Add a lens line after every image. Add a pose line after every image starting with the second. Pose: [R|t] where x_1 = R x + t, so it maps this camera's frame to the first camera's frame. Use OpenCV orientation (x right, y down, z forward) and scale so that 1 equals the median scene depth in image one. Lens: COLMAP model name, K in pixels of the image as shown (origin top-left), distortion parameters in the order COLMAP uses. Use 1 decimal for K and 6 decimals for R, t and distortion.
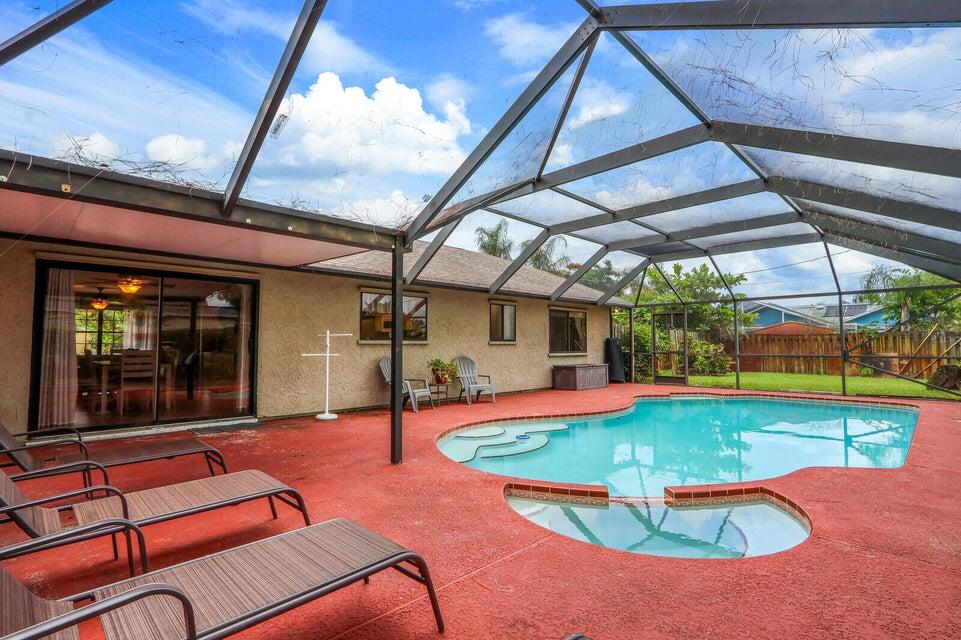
lens RADIAL K [[462.4, 0, 481.4], [0, 462.4, 321.3], [0, 0, 1]] dist [-0.005614, 0.000379]
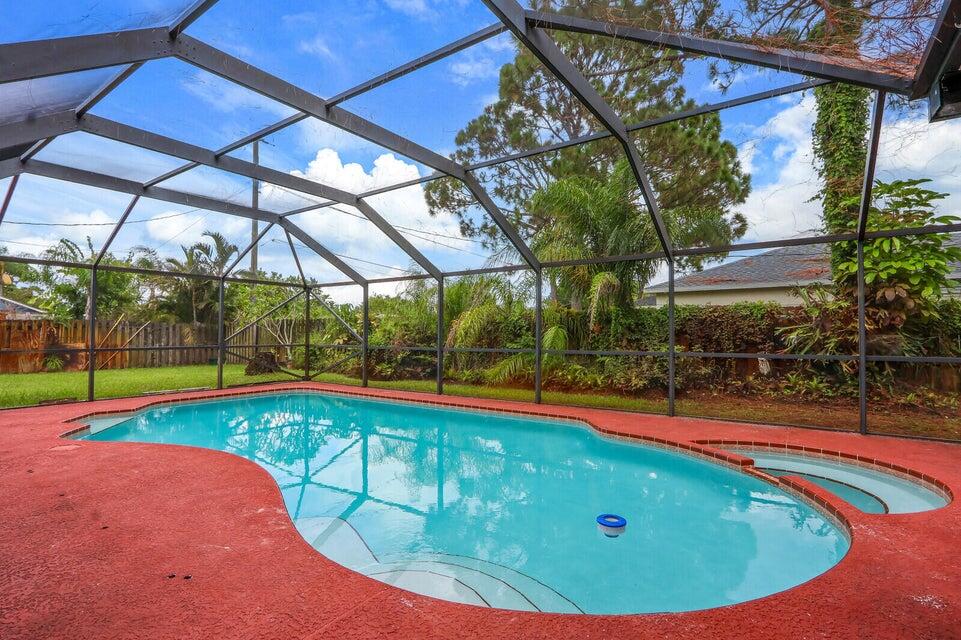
lens RADIAL K [[462.4, 0, 481.4], [0, 462.4, 321.3], [0, 0, 1]] dist [-0.005614, 0.000379]
pose [[-0.159830, 0.028316, 0.986738, -0.188449], [-0.050394, 0.998051, -0.036804, 0.029066], [-0.985857, -0.055608, -0.158092, 0.552876]]
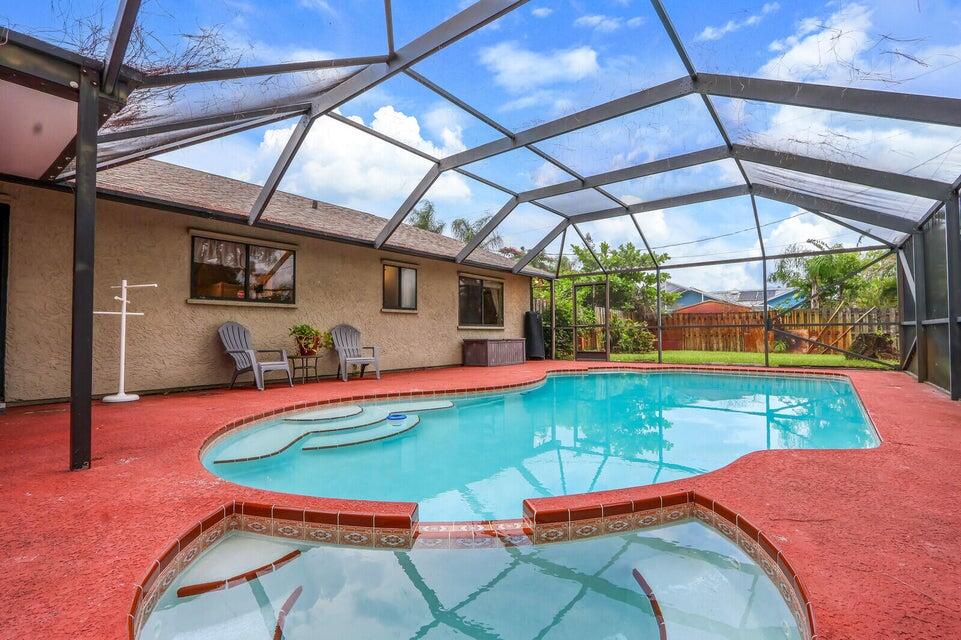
lens RADIAL K [[449.8, 0, 478.6], [0, 449.8, 321.4], [0, 0, 1]] dist [-0.007872, 0.000387]
pose [[0.992790, -0.000588, 0.119869, 0.084139], [-0.002421, 0.999686, 0.024958, 0.040678], [-0.119846, -0.025069, 0.992476, 0.145871]]
